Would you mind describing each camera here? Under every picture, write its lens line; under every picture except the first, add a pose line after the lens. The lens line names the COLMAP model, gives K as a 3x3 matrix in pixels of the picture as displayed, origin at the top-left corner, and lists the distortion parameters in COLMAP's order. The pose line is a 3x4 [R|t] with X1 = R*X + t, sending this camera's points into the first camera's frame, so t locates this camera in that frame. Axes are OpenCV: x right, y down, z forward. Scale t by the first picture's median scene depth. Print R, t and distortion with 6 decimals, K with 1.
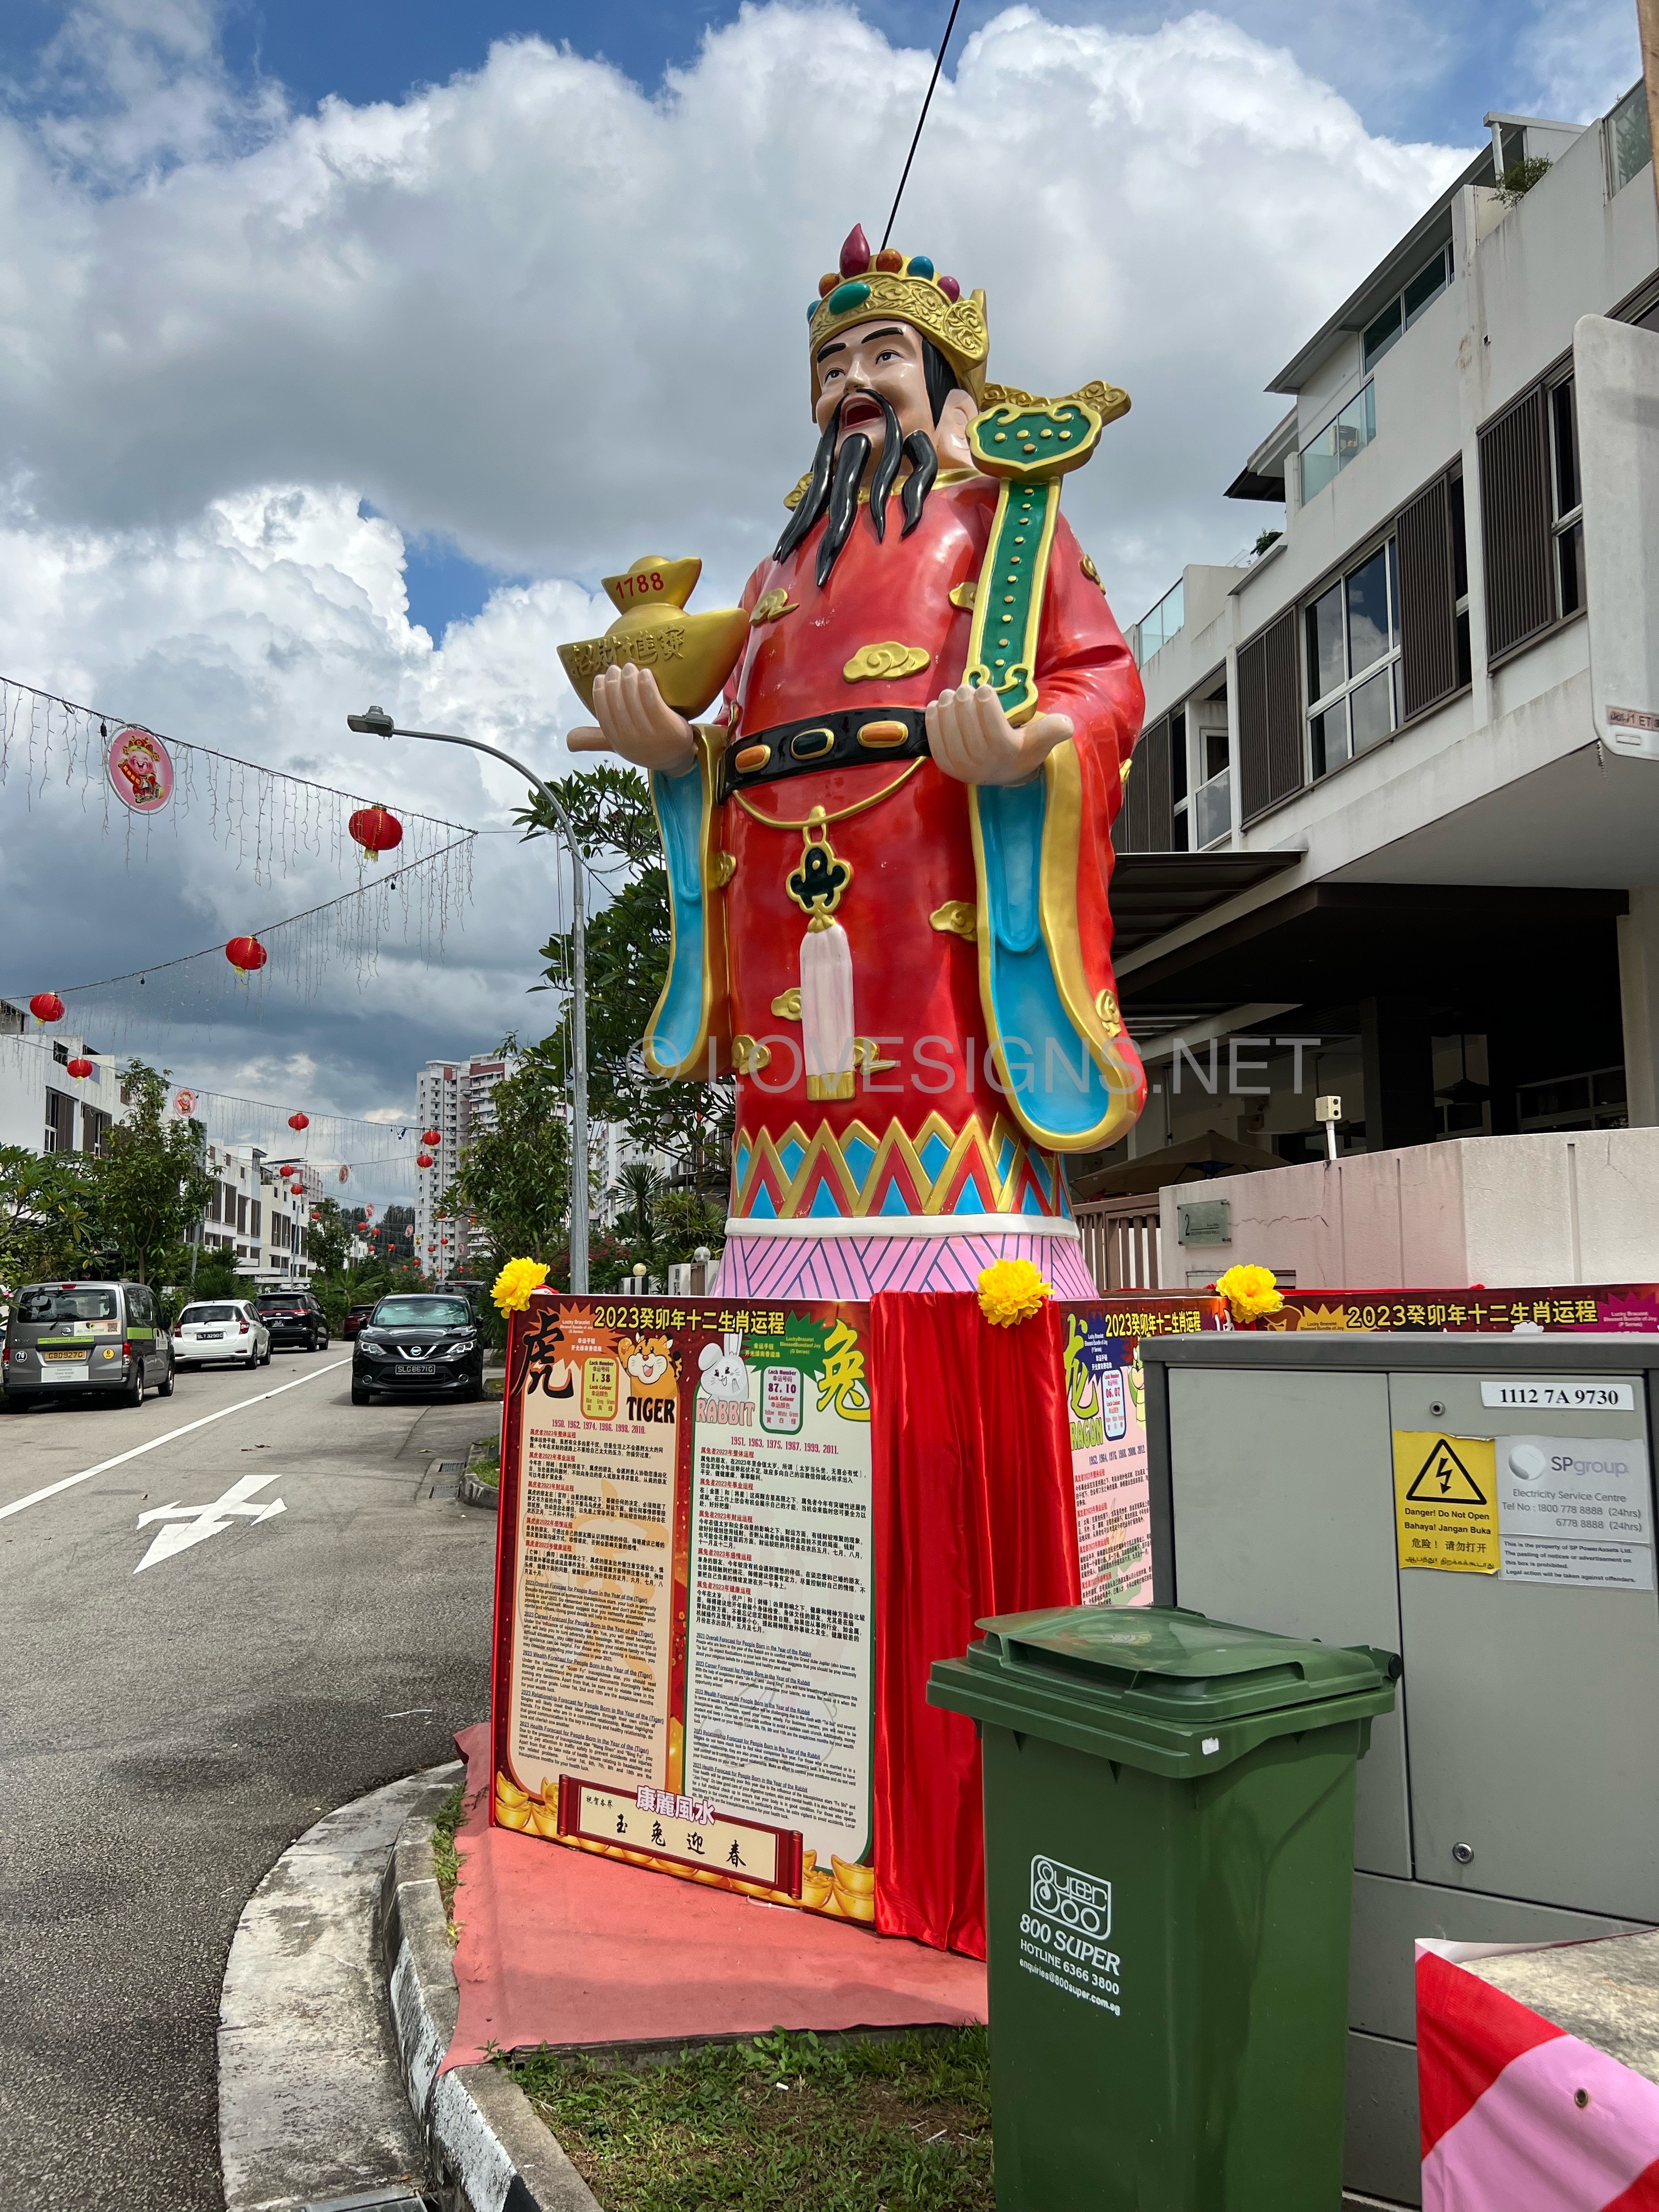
lens RADIAL K [[1672.6, 0, 829.5], [0, 1672.6, 1106.0], [0, 0, 1]] dist [0.070280, -0.076070]
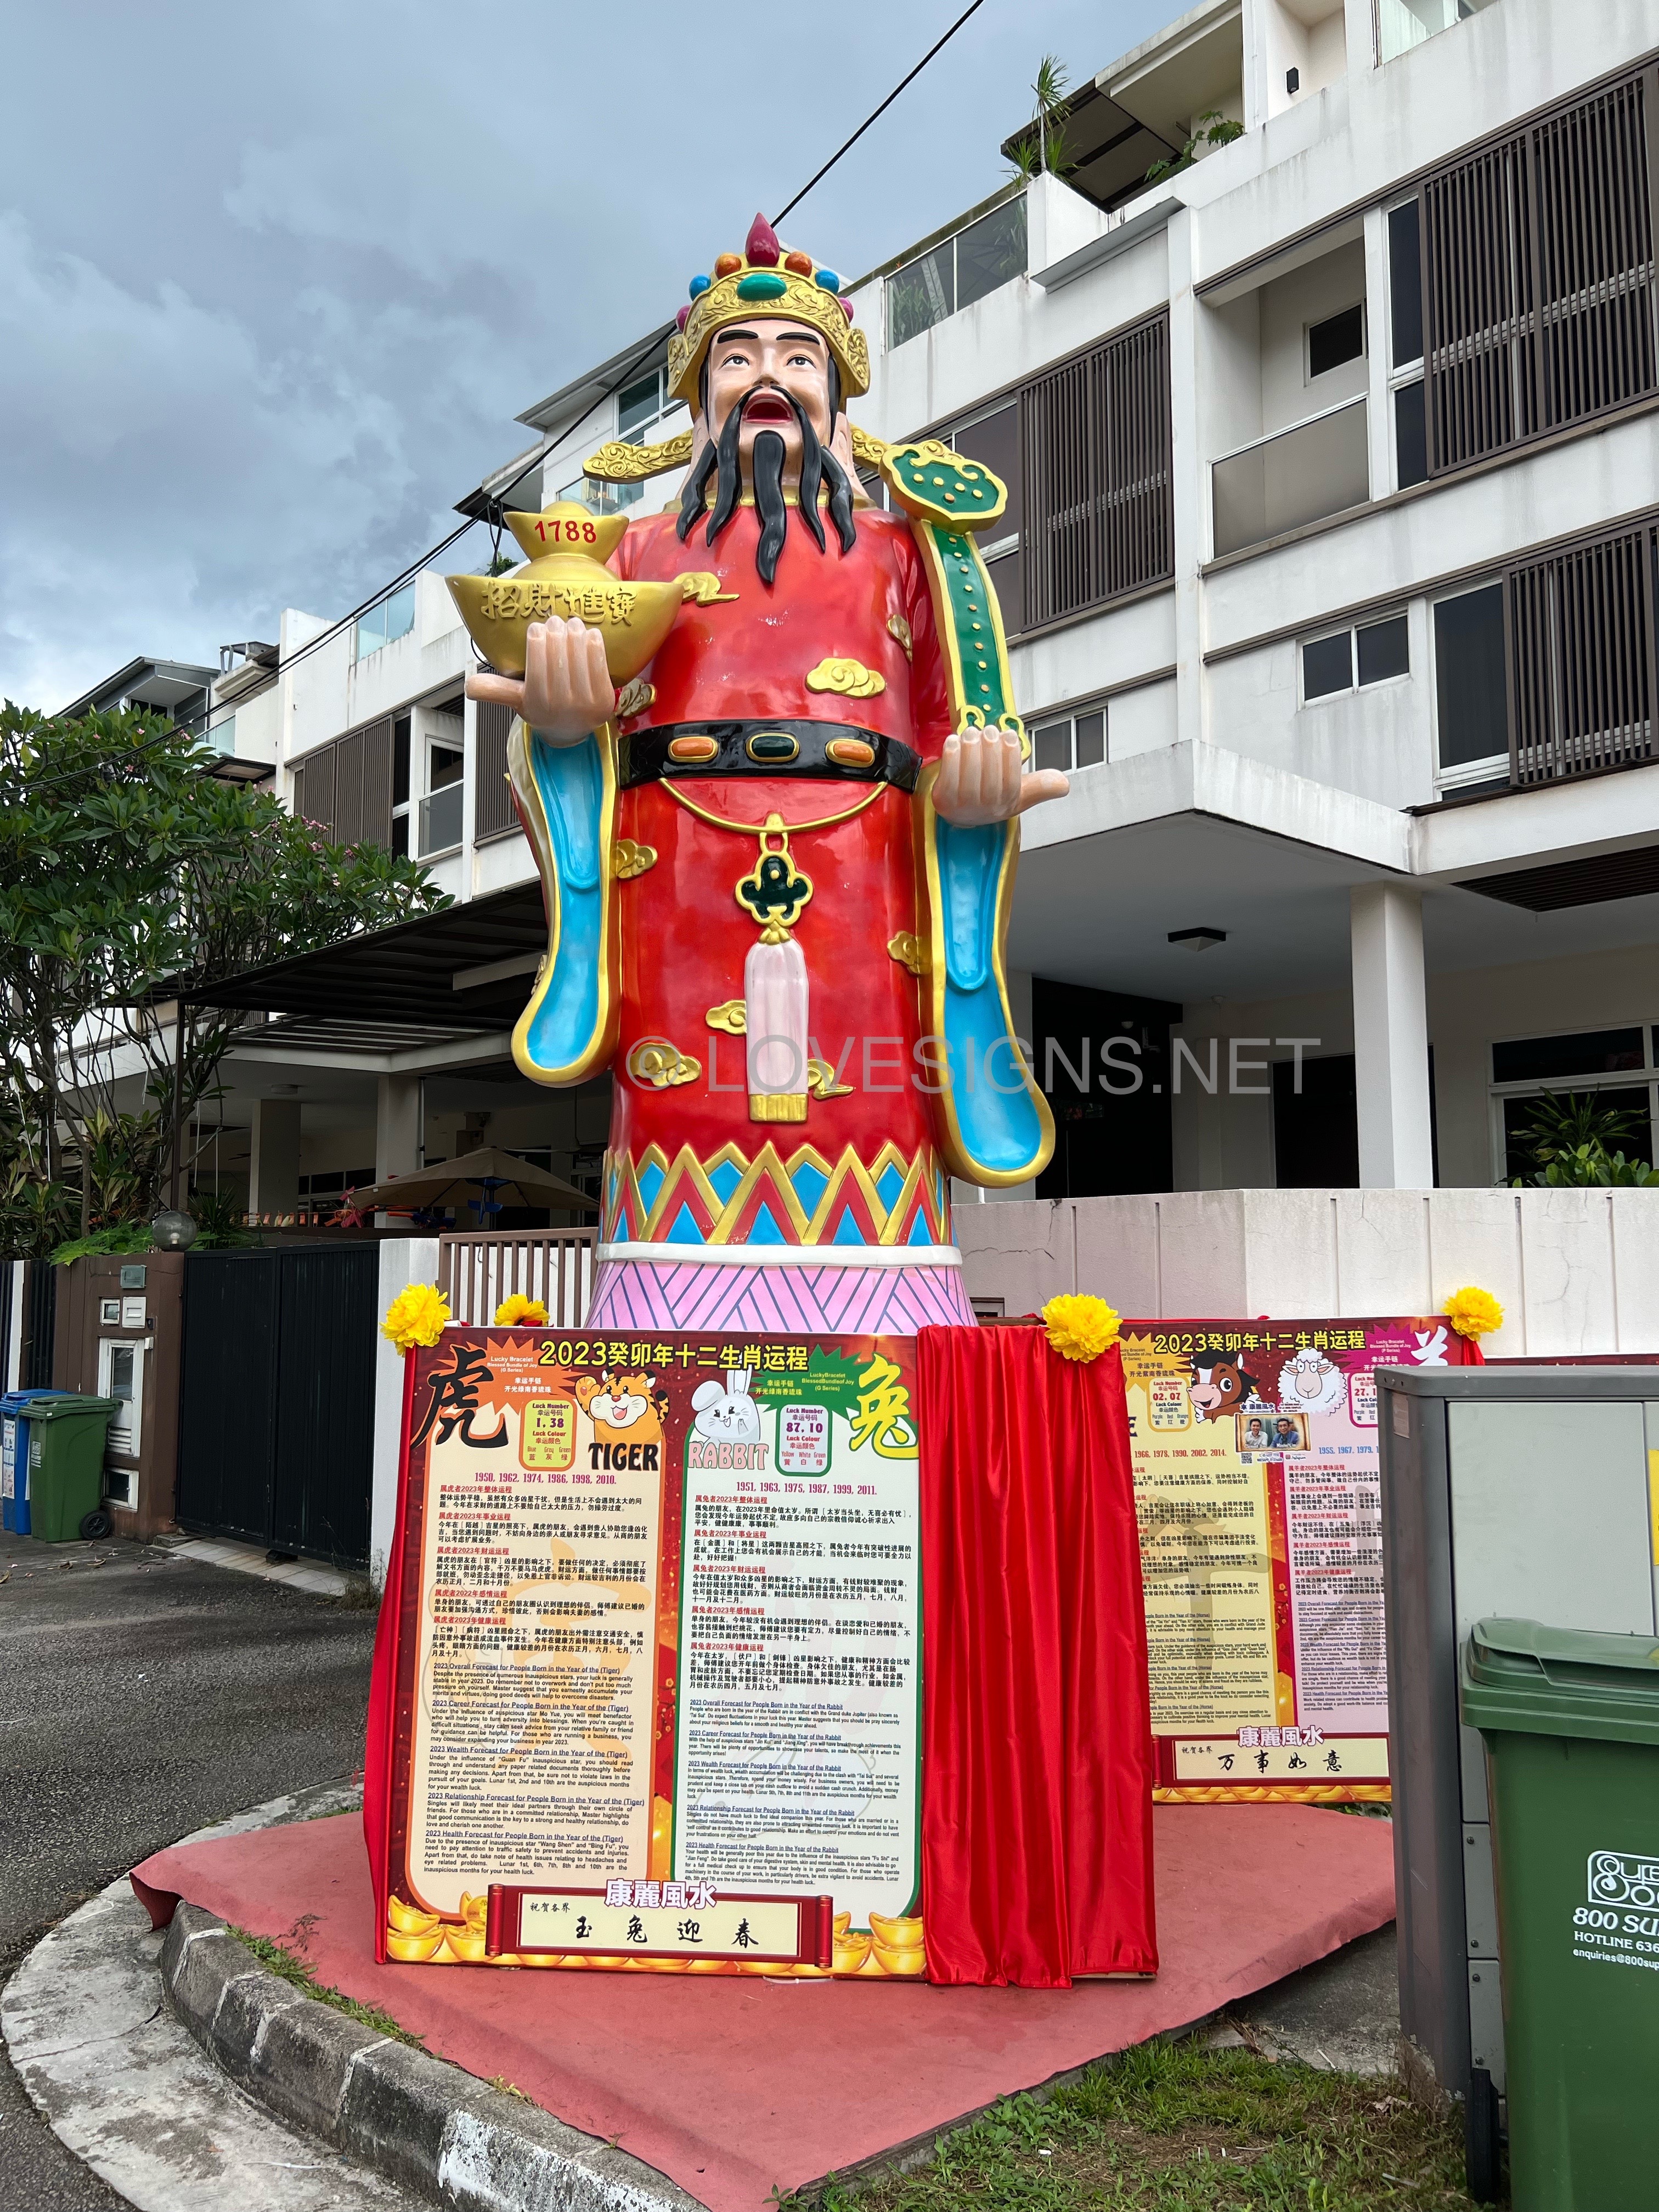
lens RADIAL K [[1677.4, 0, 829.5], [0, 1677.4, 1106.0], [0, 0, 1]] dist [0.049230, -0.042199]
pose [[0.845578, 0.066566, 0.529686, -0.506992], [-0.063055, 0.997704, -0.024721, 0.009529], [-0.530115, -0.012496, 0.847834, 0.183787]]
